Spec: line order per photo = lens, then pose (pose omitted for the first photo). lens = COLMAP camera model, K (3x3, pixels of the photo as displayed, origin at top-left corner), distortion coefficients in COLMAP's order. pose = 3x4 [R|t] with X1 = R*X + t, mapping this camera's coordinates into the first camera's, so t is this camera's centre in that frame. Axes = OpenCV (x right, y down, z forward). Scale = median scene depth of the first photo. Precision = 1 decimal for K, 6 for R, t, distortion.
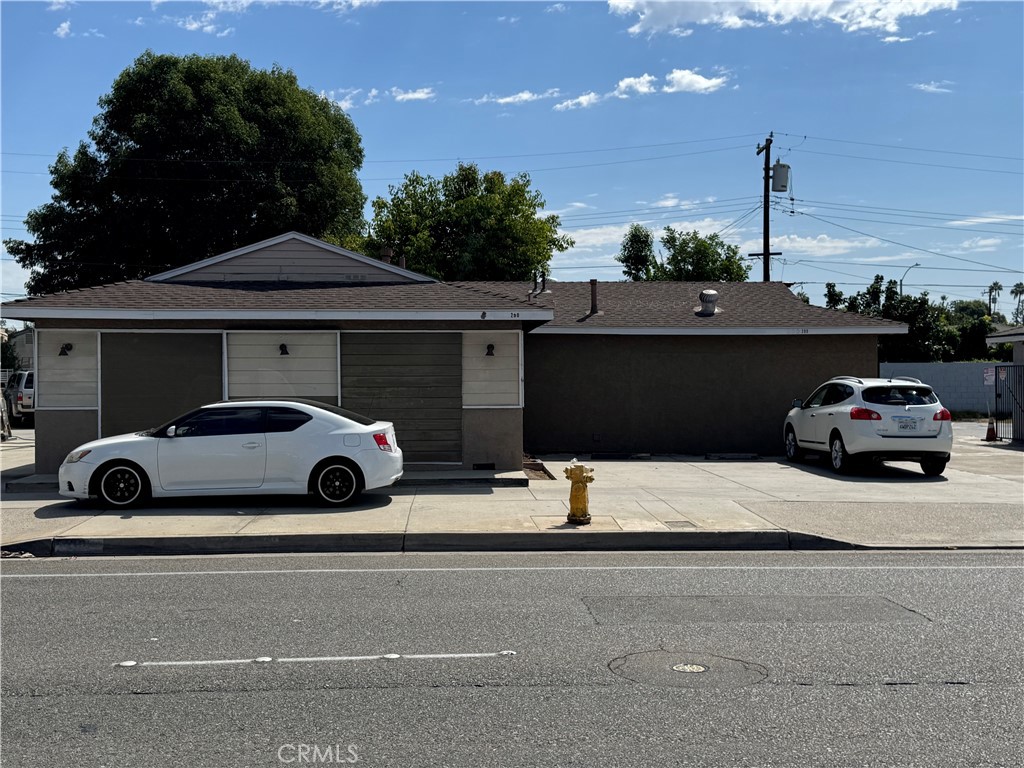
lens RADIAL K [[1197.1, 0, 512.0], [0, 1197.1, 384.0], [0, 0, 1]] dist [0.020343, 0.018326]
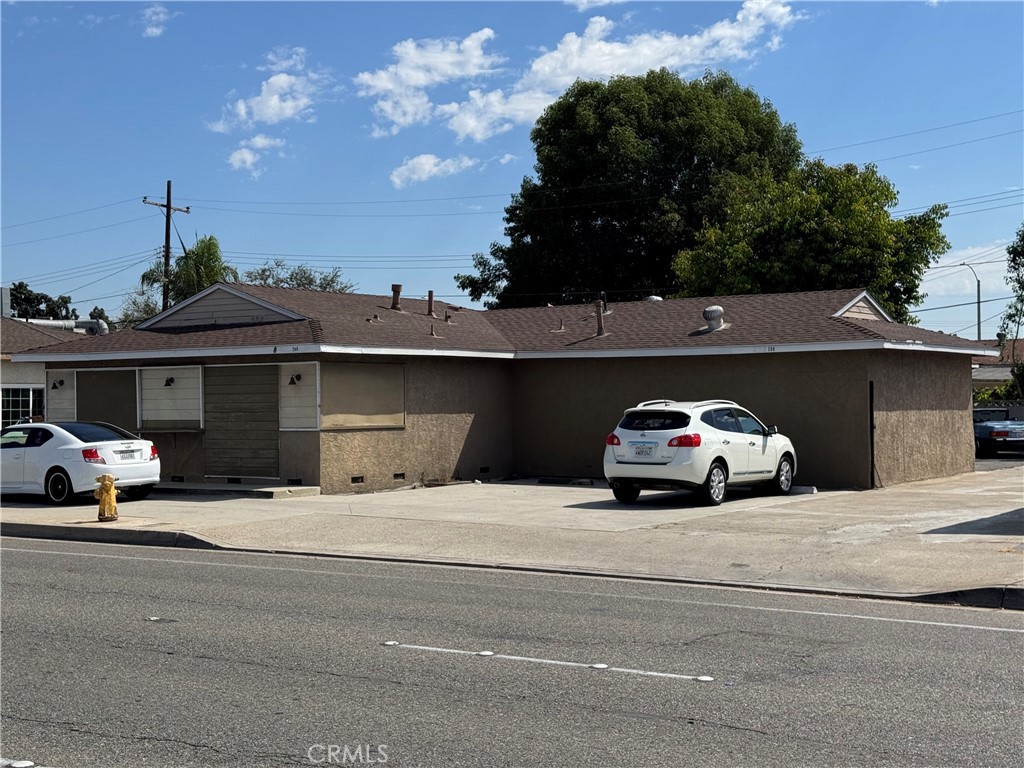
lens RADIAL K [[1418.0, 0, 512.0], [0, 1418.0, 384.0], [0, 0, 1]] dist [0.094490, -0.005311]
pose [[0.789738, -0.014702, -0.613268, 0.968351], [0.004774, 0.999830, -0.017821, 0.001028], [0.613426, 0.011146, 0.789674, 0.058929]]
